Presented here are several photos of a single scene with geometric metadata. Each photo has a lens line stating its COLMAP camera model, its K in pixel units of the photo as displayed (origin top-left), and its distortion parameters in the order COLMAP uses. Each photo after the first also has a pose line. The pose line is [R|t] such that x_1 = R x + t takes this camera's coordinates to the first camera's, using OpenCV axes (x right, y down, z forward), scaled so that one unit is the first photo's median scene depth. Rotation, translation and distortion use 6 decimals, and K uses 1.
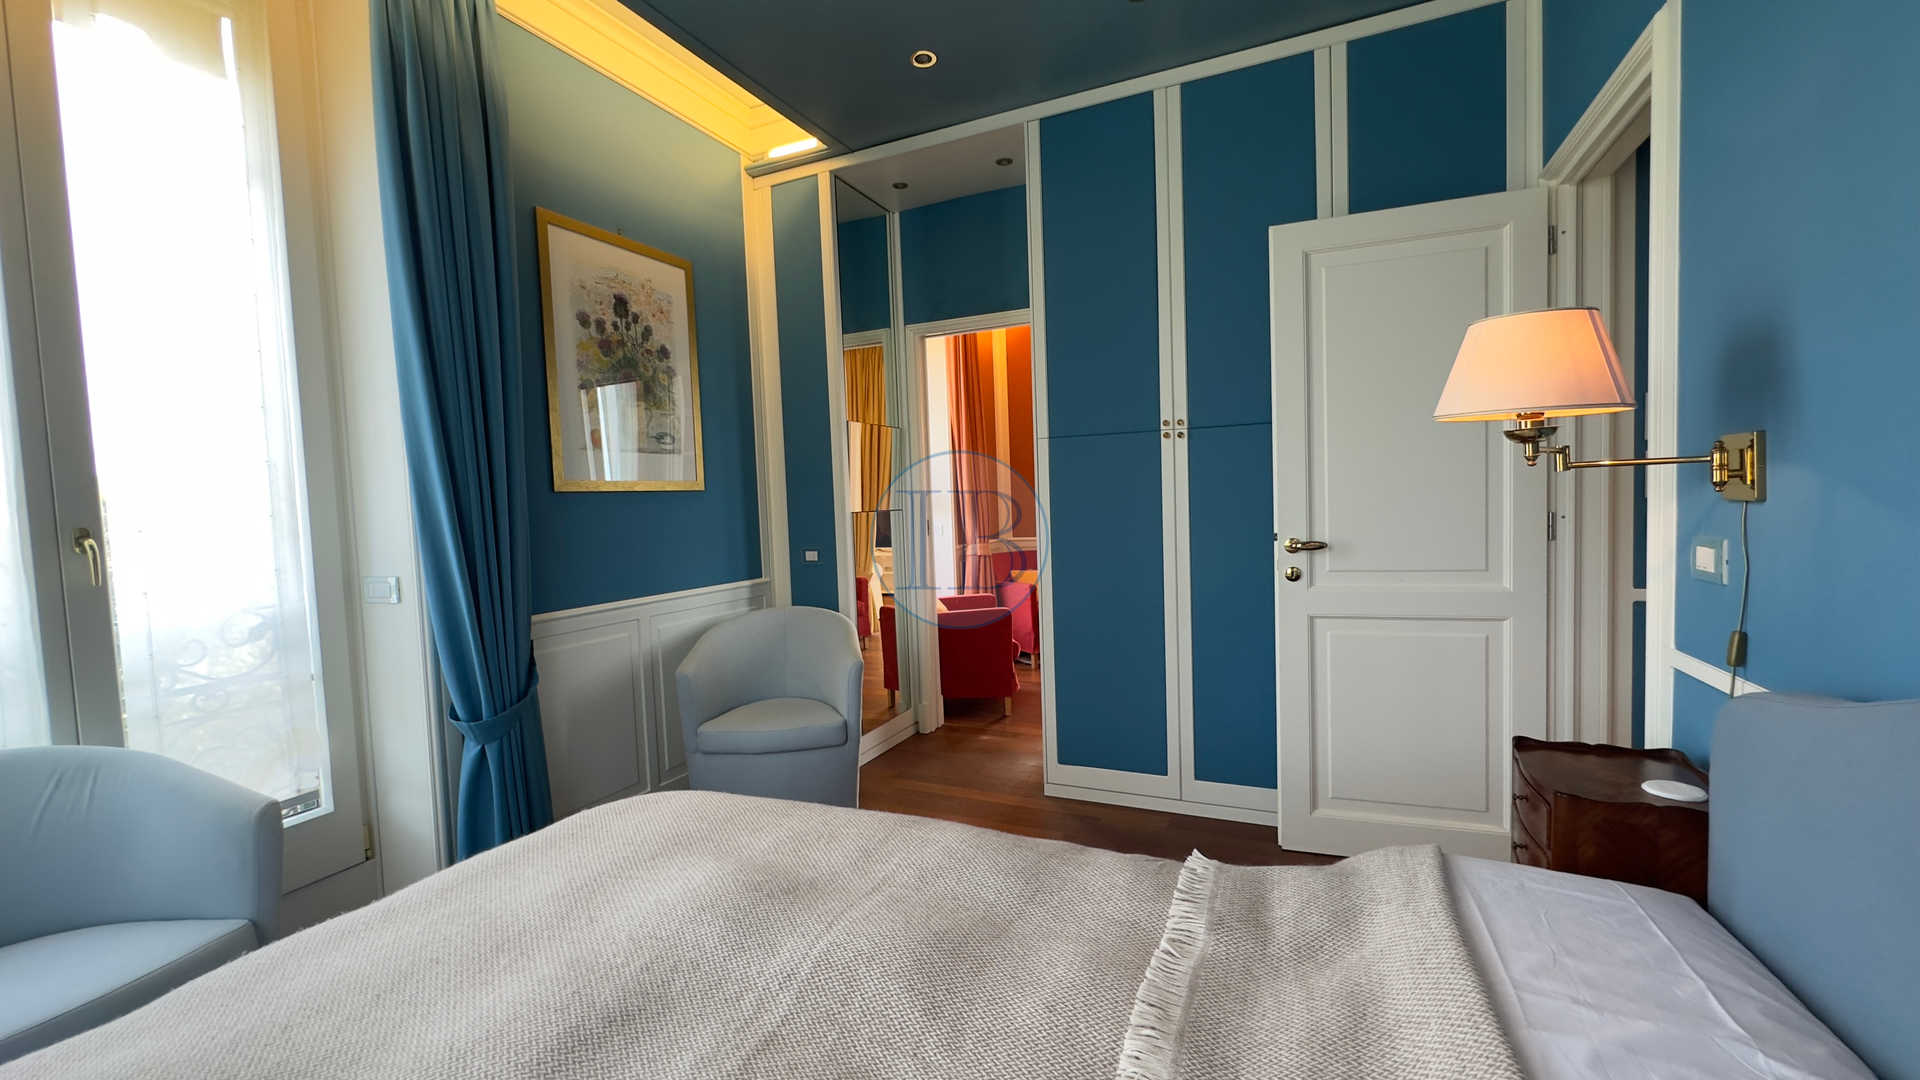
lens RADIAL K [[764.9, 0, 963.5], [0, 764.9, 541.5], [0, 0, 1]] dist [-0.008772, 0.000988]
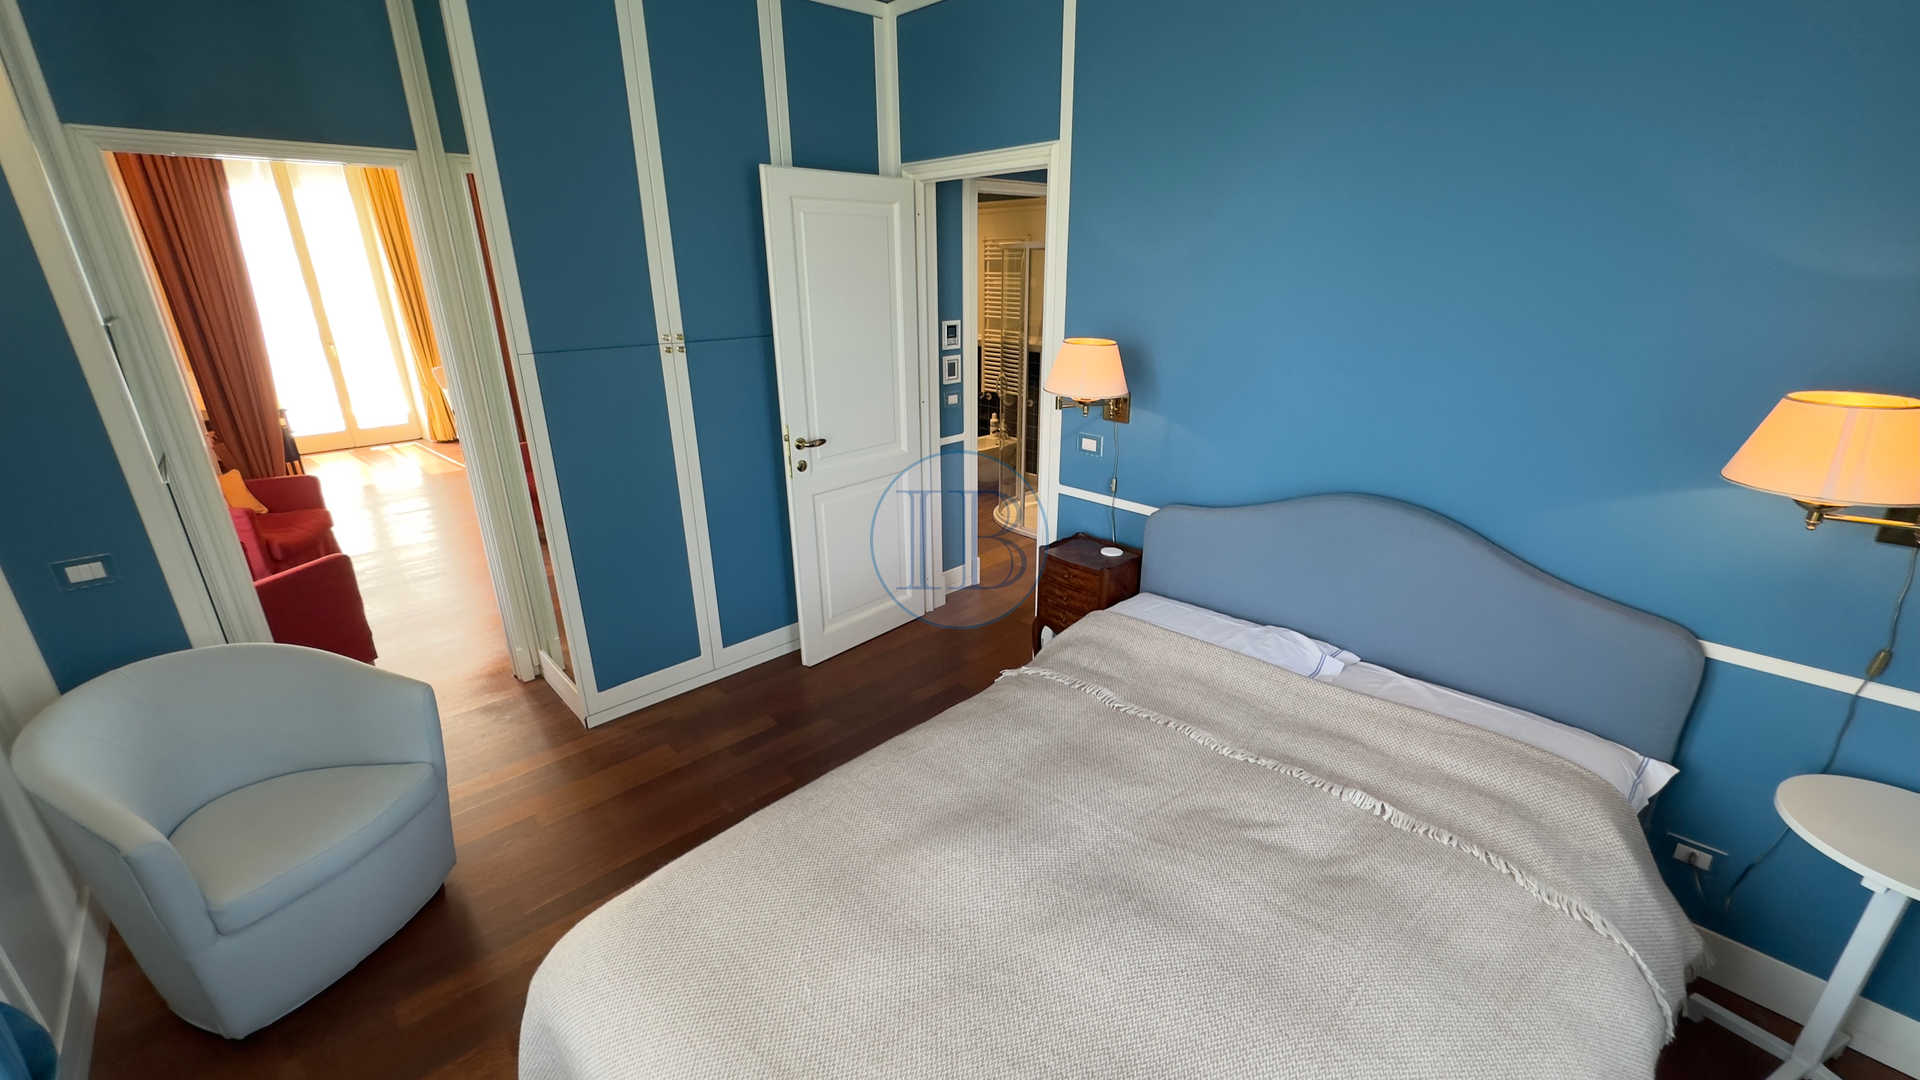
lens RADIAL K [[764.9, 0, 952.3], [0, 764.9, 538.9], [0, 0, 1]] dist [-0.008772, 0.000988]
pose [[0.383832, -0.282595, 0.879098, -0.564371], [0.044580, 0.956581, 0.288038, -0.176812], [-0.922326, -0.071368, 0.379764, 0.248397]]
